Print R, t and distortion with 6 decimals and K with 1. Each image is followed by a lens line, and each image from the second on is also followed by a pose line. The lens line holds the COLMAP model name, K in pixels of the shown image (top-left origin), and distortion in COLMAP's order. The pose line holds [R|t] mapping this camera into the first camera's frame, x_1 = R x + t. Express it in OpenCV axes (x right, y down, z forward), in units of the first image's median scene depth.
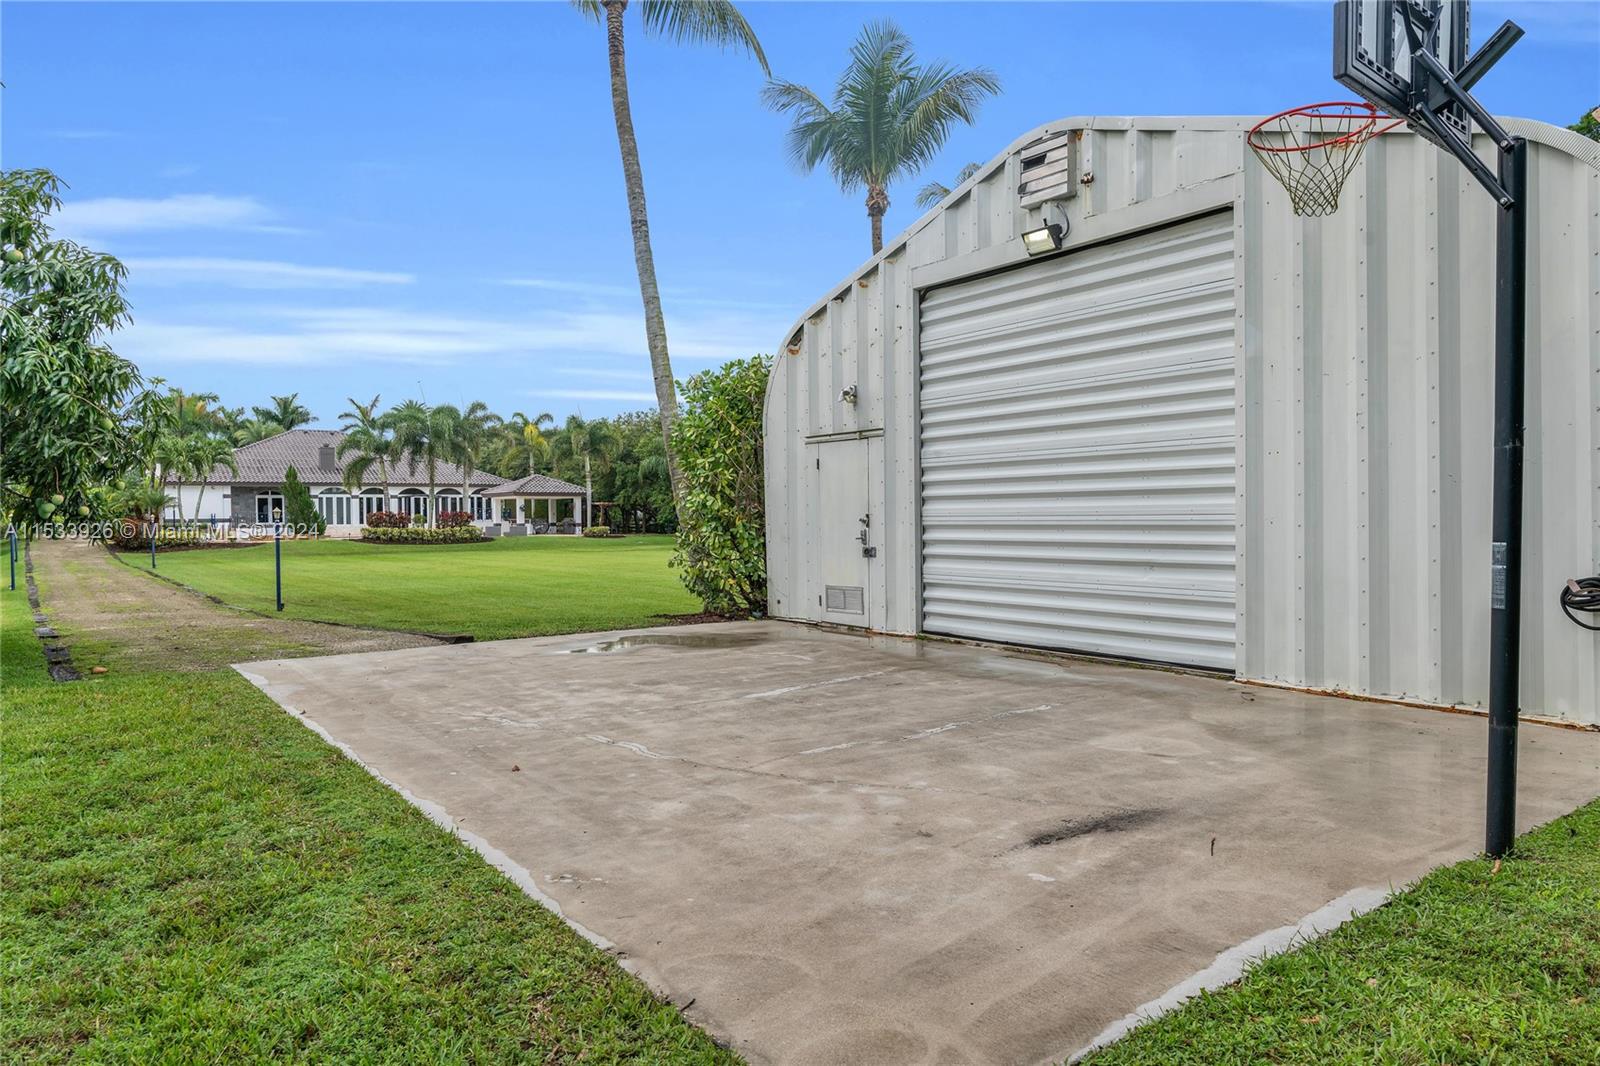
lens RADIAL K [[1050.0, 0, 800.0], [0, 1050.0, 533.0], [0, 0, 1]] dist [0.001509, 0.000264]
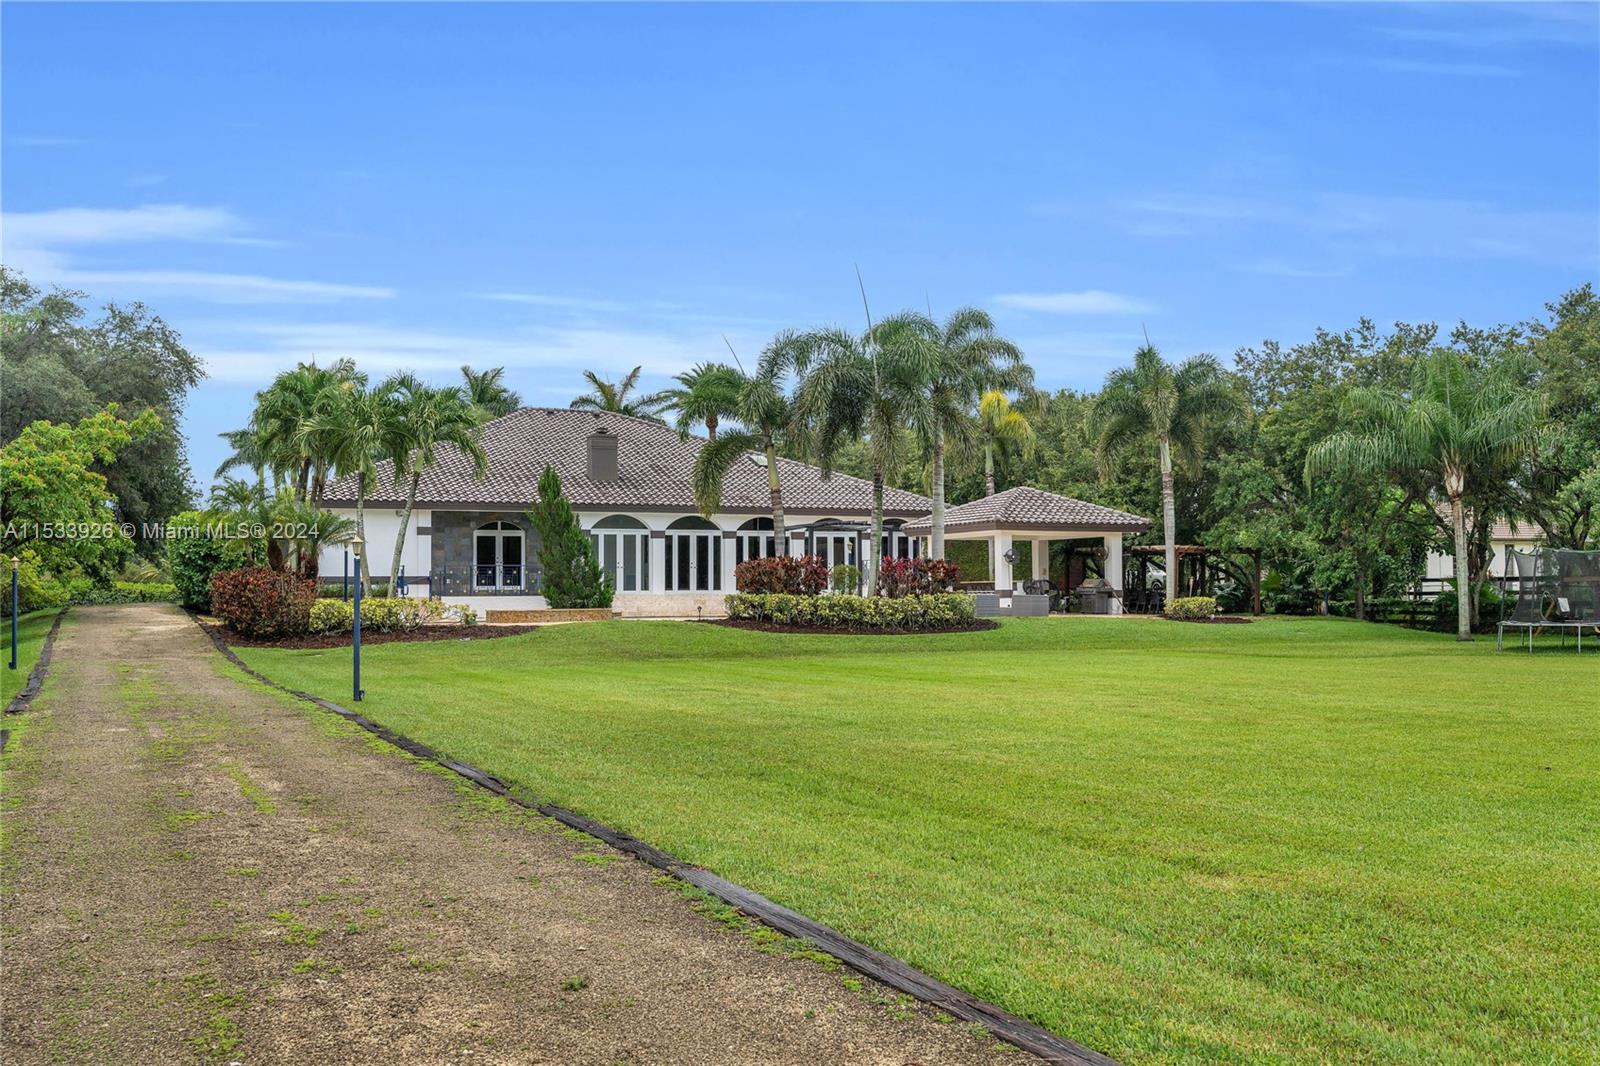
lens RADIAL K [[1590.0, 0, 800.0], [0, 1590.0, 533.0], [0, 0, 1]] dist [0.013494, 0.005920]
pose [[0.977323, -0.004012, -0.211715, -0.218118], [-0.007392, 0.998565, -0.053048, 0.003958], [0.211624, 0.053410, 0.975891, 0.314949]]
